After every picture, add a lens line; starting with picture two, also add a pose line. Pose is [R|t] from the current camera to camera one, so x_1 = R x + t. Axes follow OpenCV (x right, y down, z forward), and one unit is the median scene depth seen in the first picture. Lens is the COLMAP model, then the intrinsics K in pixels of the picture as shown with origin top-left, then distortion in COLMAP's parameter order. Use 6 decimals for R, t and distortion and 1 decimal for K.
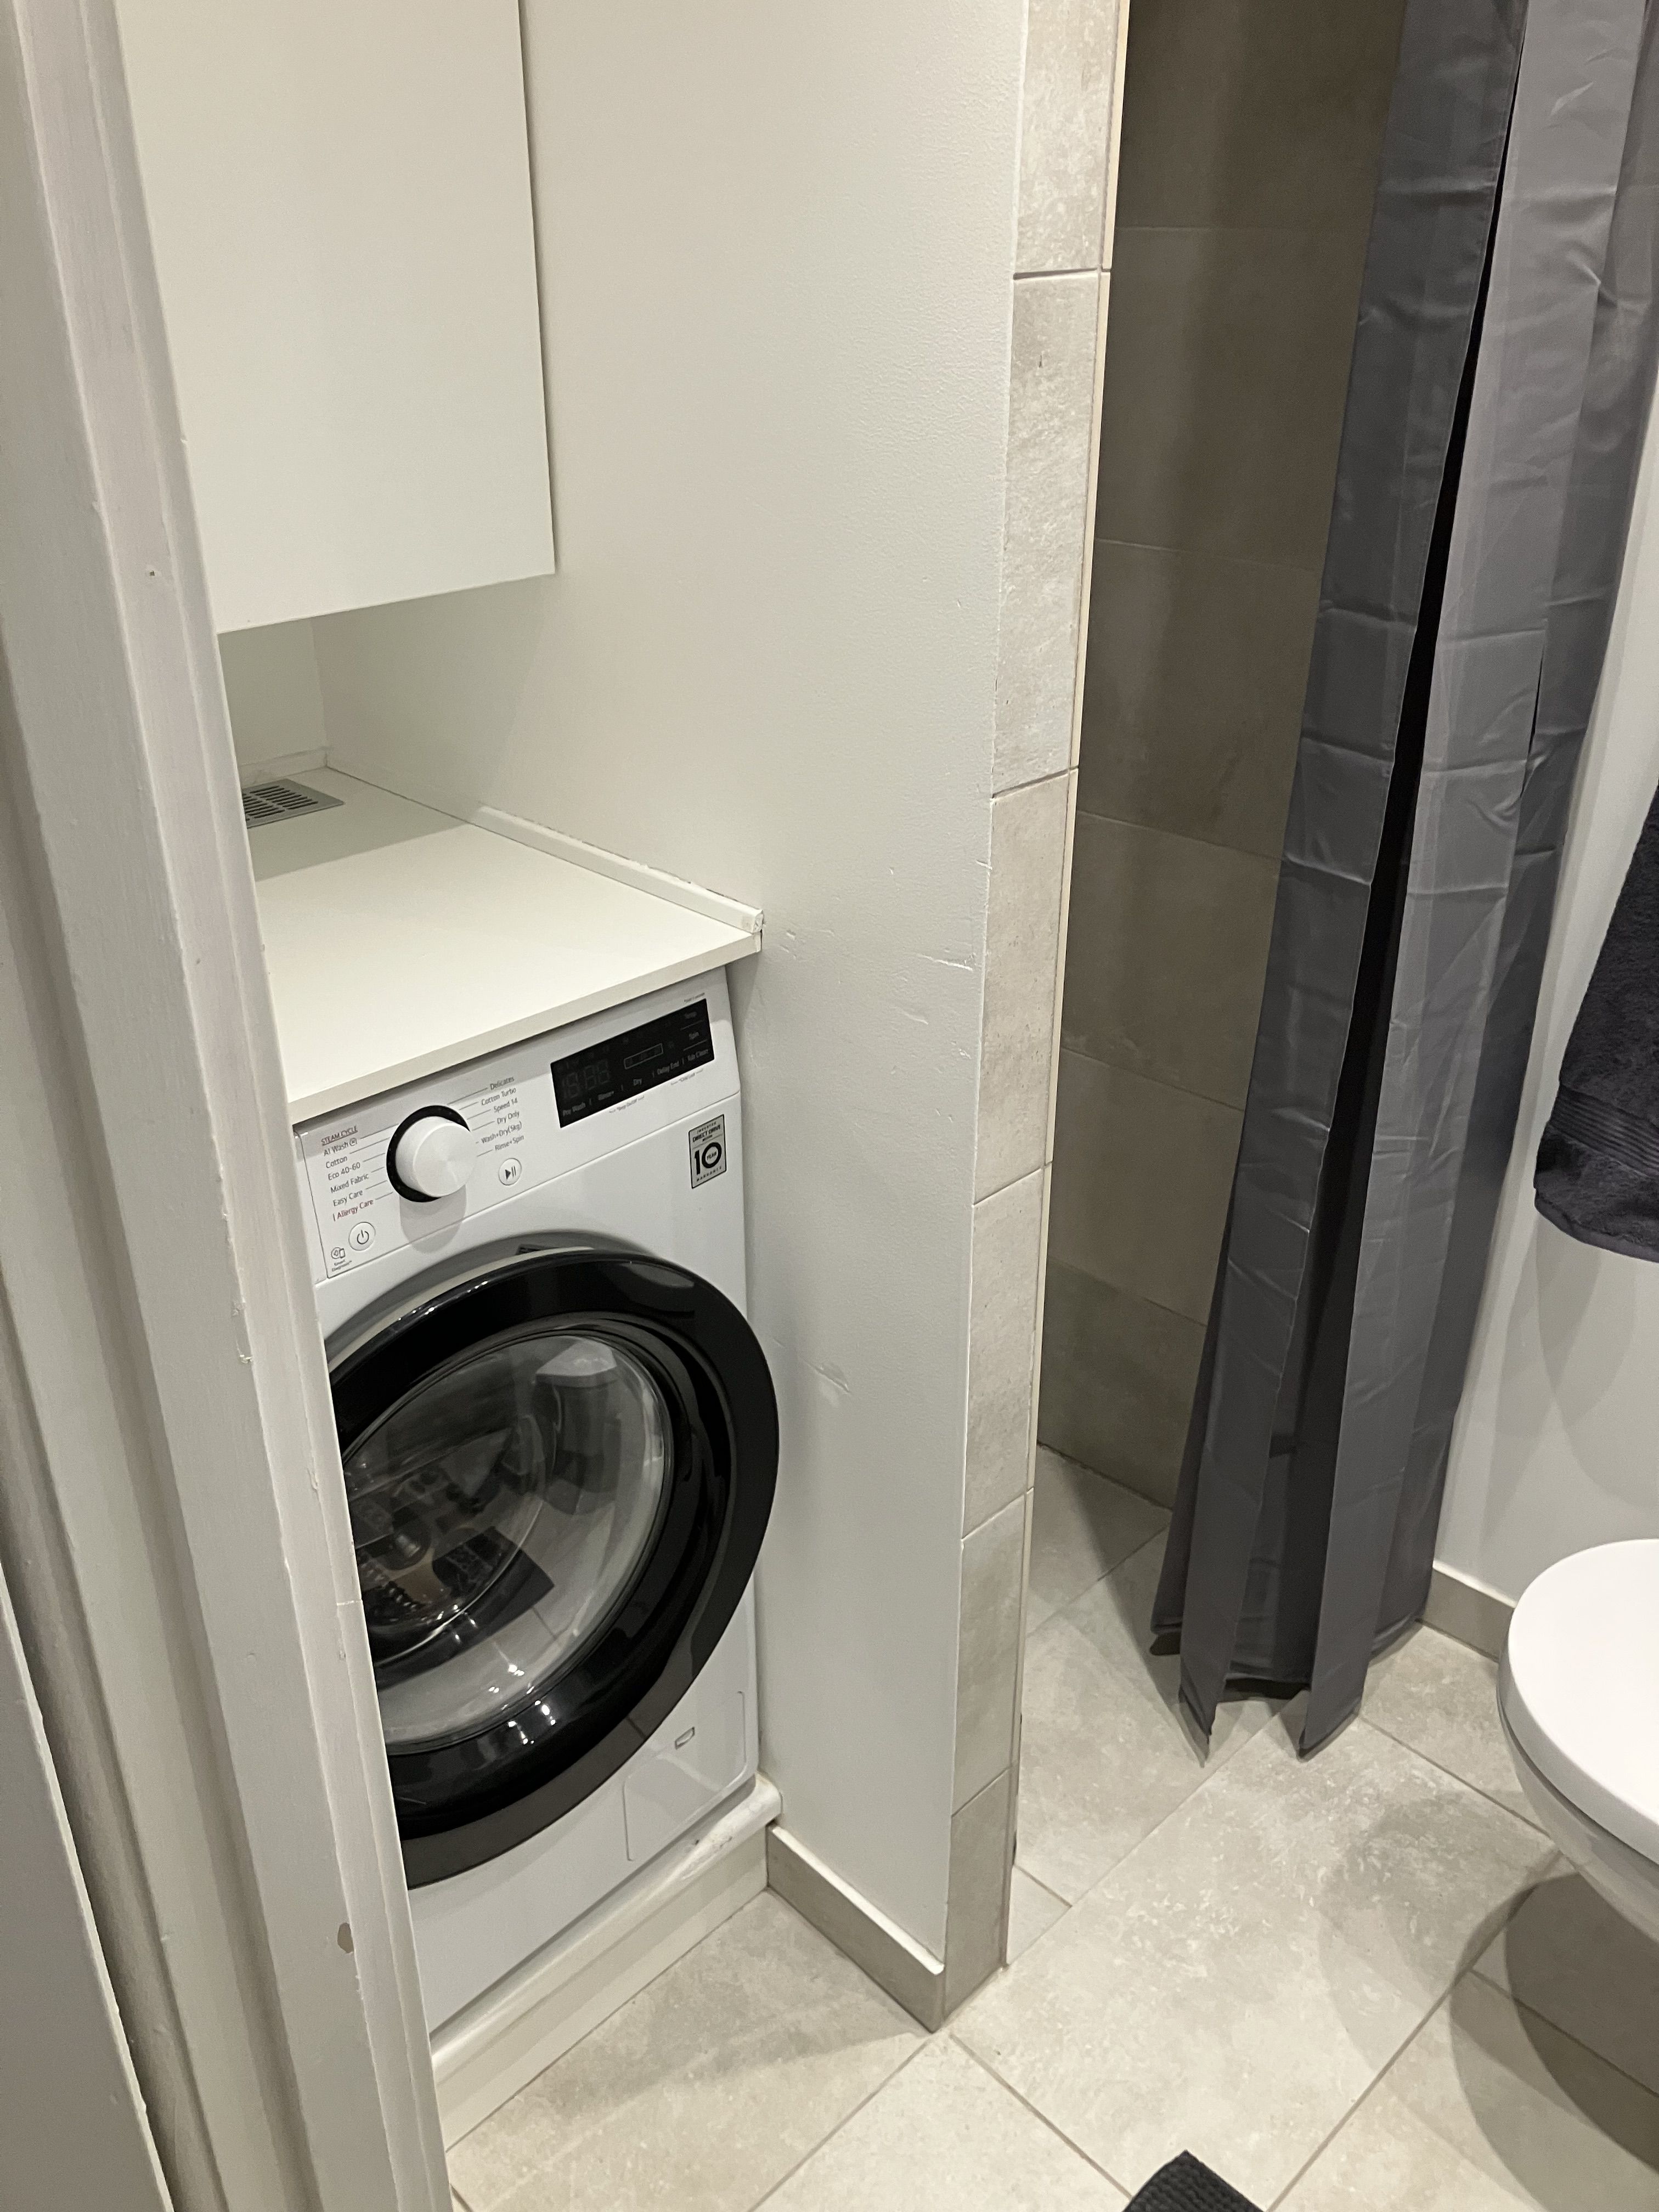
lens RADIAL K [[1808.0, 0, 831.2], [0, 1808.0, 1089.4], [0, 0, 1]] dist [-0.002539, 0.026636]
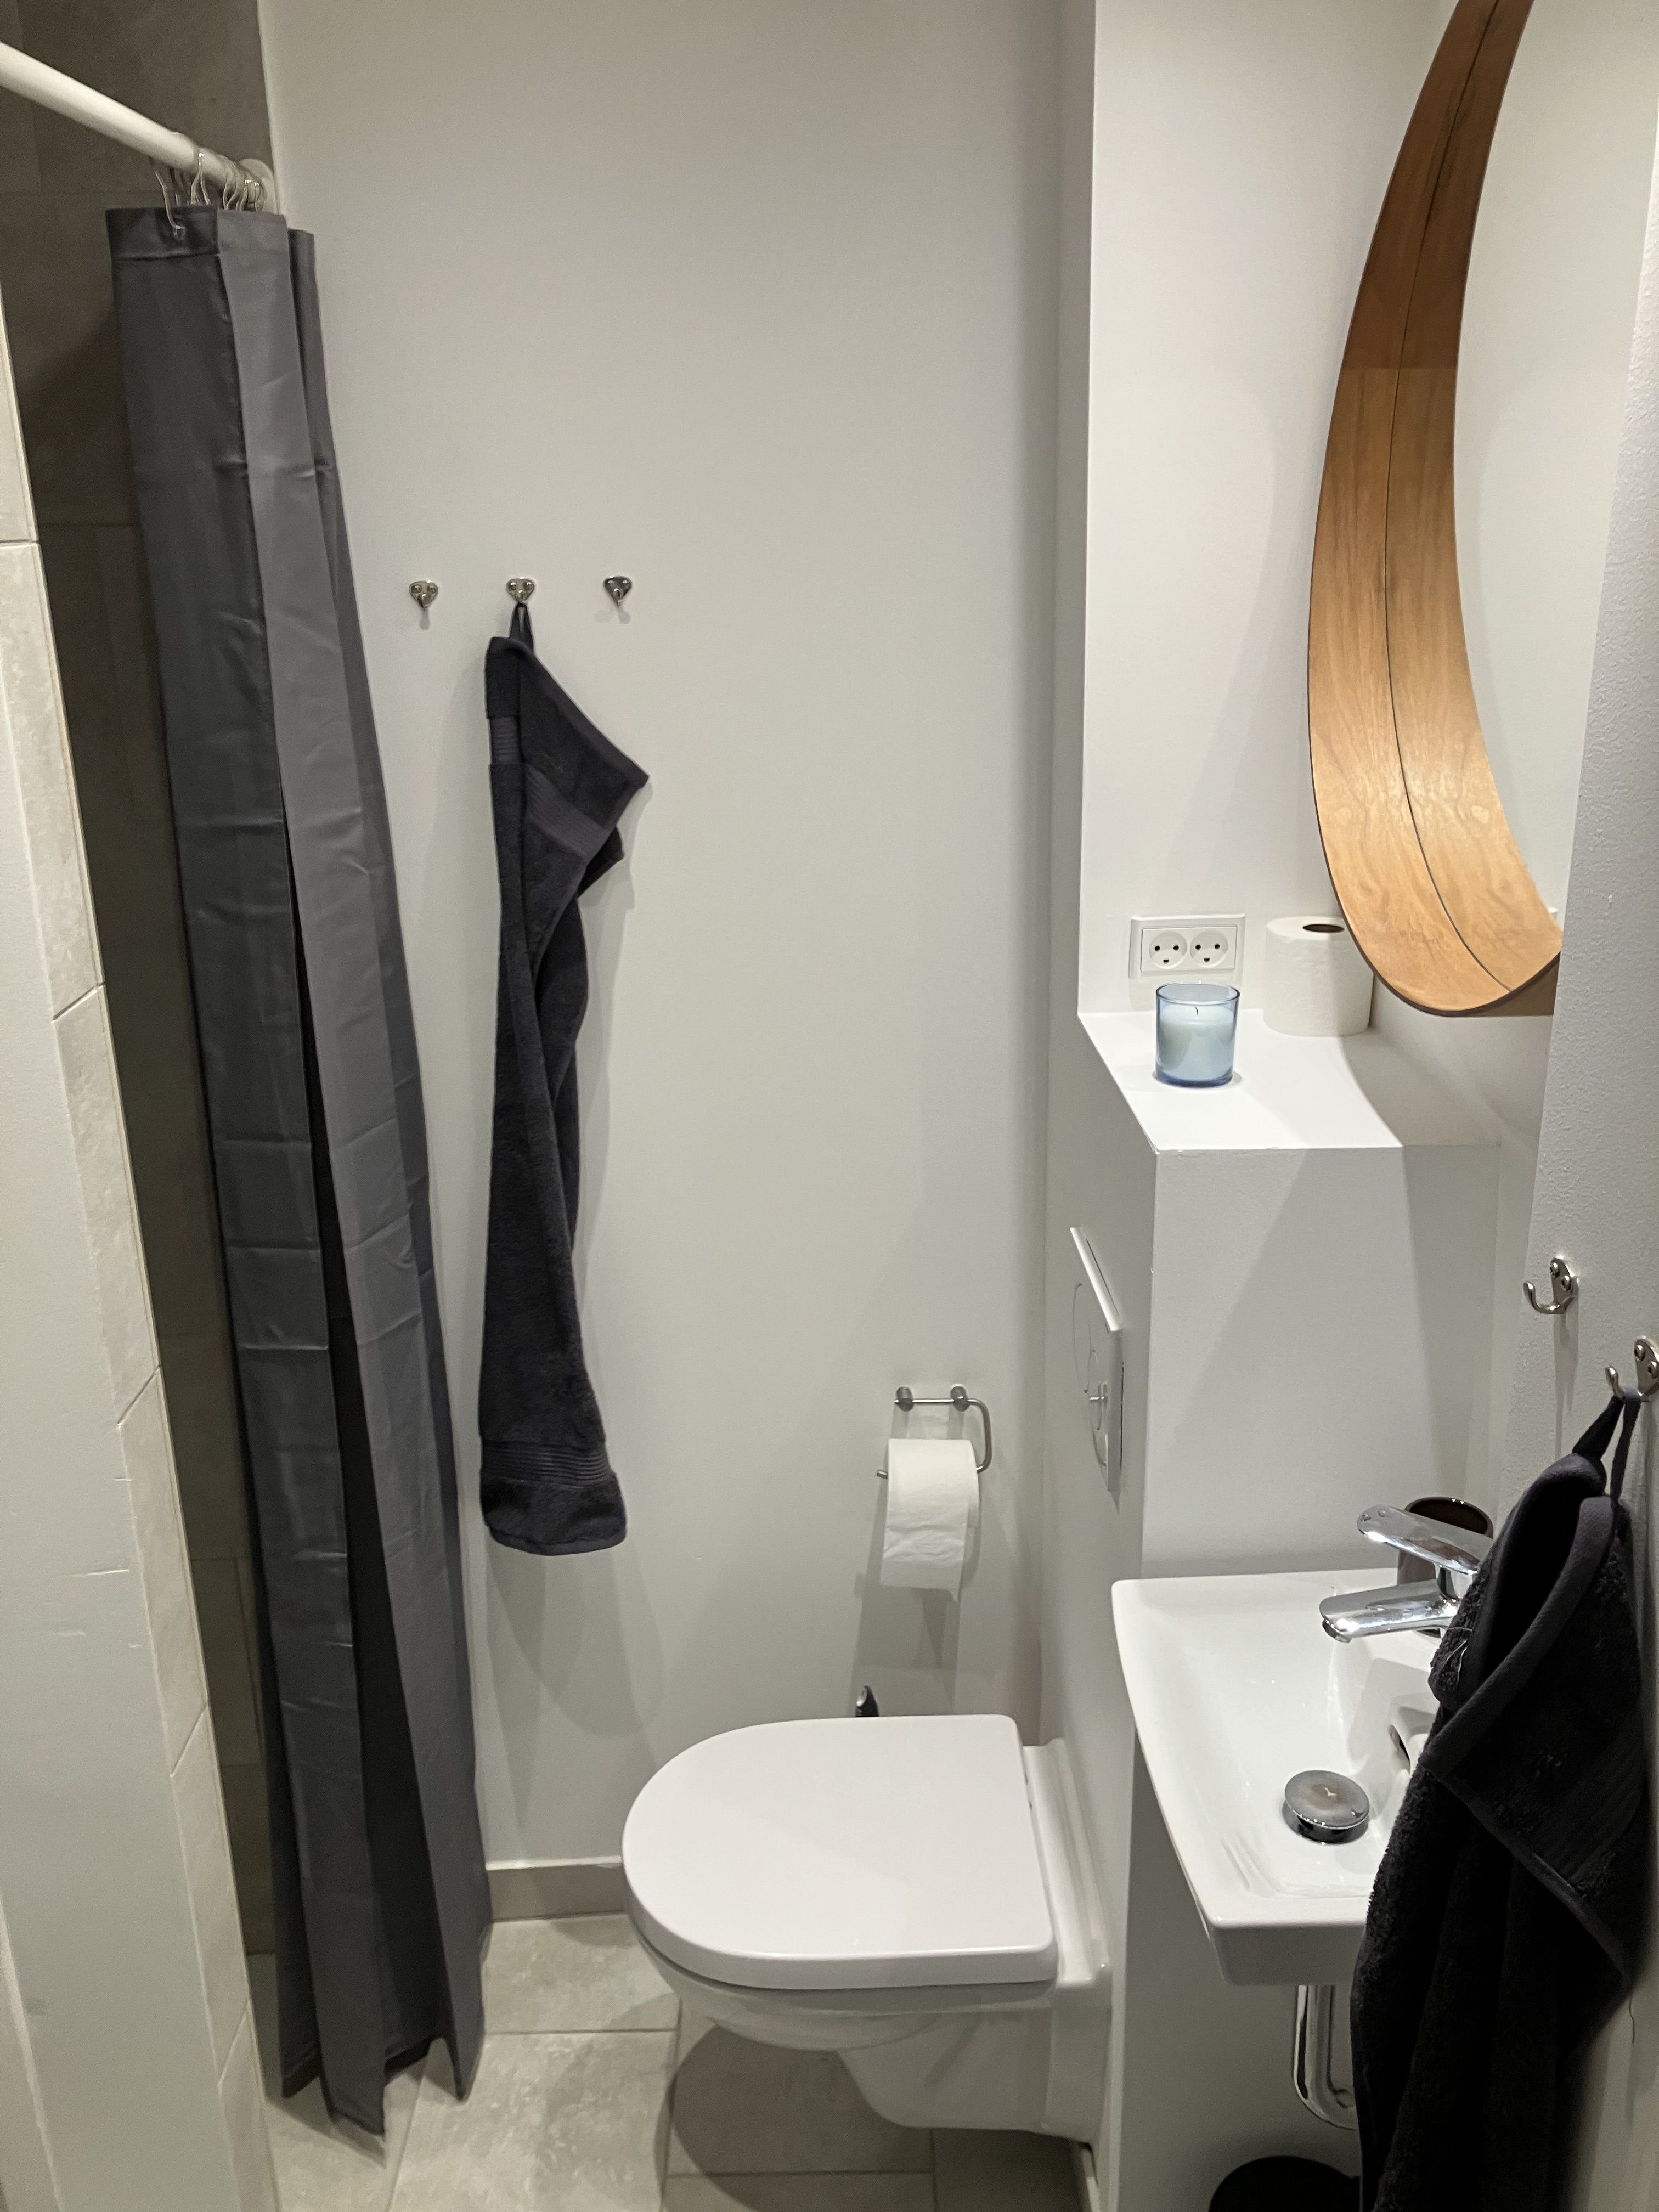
lens RADIAL K [[1808.0, 0, 838.7], [0, 1808.0, 1102.7], [0, 0, 1]] dist [-0.002539, 0.026636]
pose [[0.692408, -0.240792, 0.680140, -0.202519], [0.341167, 0.939890, -0.014568, -0.114232], [-0.635749, 0.242128, 0.732937, -0.101881]]
